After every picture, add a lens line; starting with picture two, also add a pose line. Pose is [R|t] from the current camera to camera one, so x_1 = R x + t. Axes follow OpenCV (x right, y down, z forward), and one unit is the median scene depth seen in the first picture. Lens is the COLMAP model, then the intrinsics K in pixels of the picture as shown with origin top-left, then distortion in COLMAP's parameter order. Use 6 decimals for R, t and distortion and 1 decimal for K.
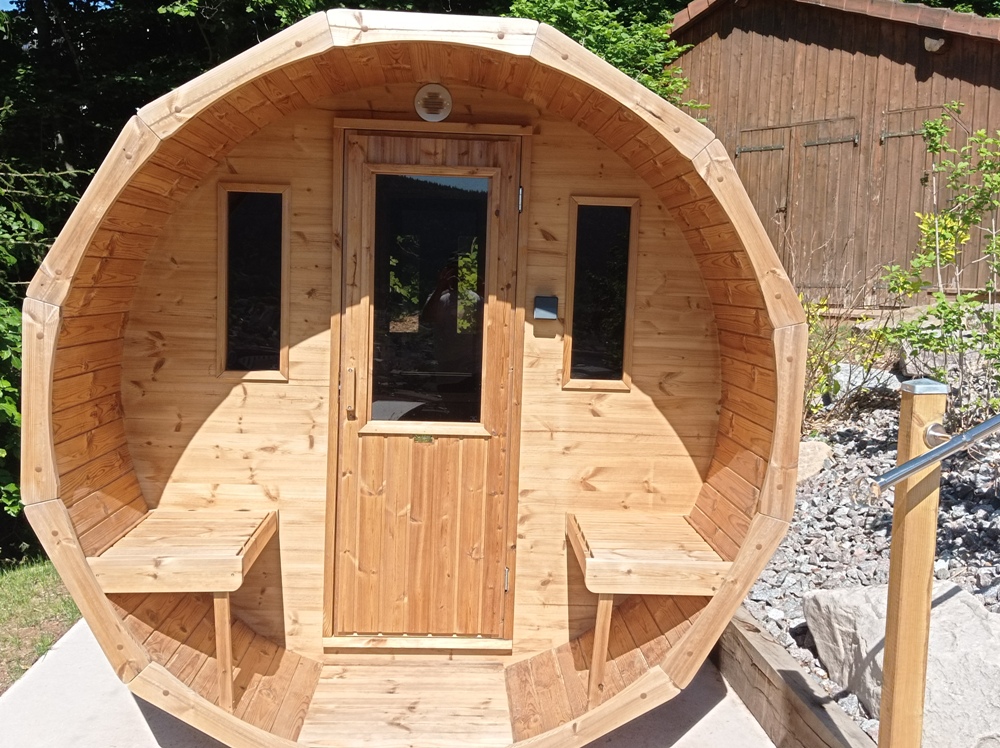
lens RADIAL K [[1009.1, 0, 500.0], [0, 1009.1, 374.0], [0, 0, 1]] dist [0.028940, 0.003057]
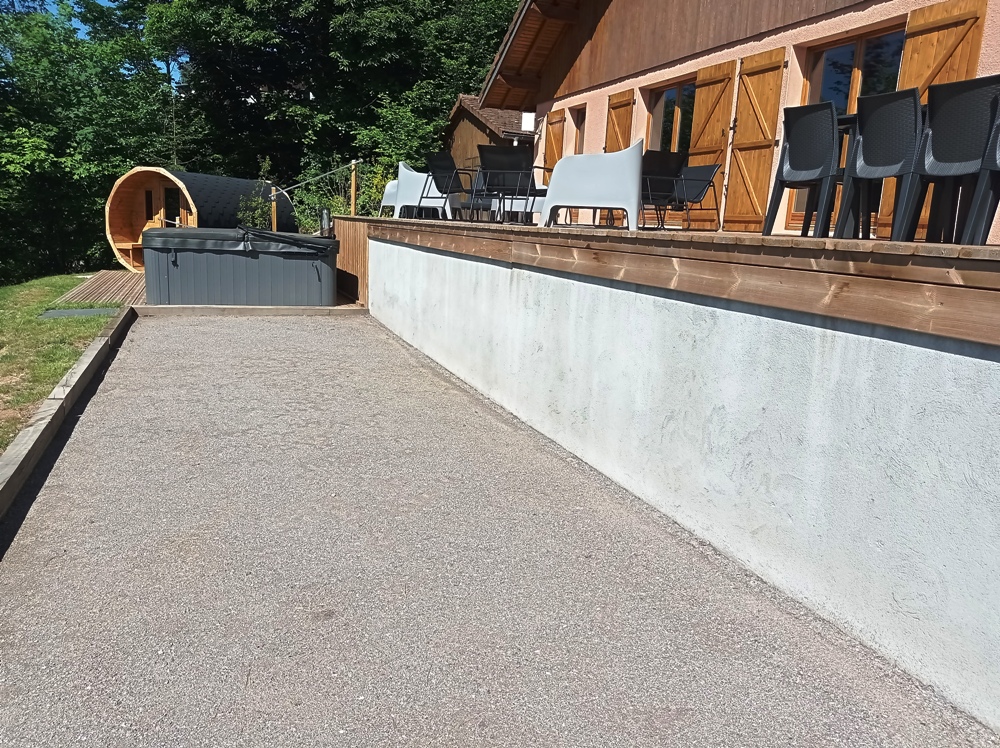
lens RADIAL K [[767.8, 0, 486.6], [0, 767.8, 376.9], [0, 0, 1]] dist [0.045335, -0.079541]
pose [[0.932301, 0.096327, -0.348619, 3.353236], [-0.065595, 0.992930, 0.098936, 0.339308], [0.355685, -0.069370, 0.932028, -2.667144]]
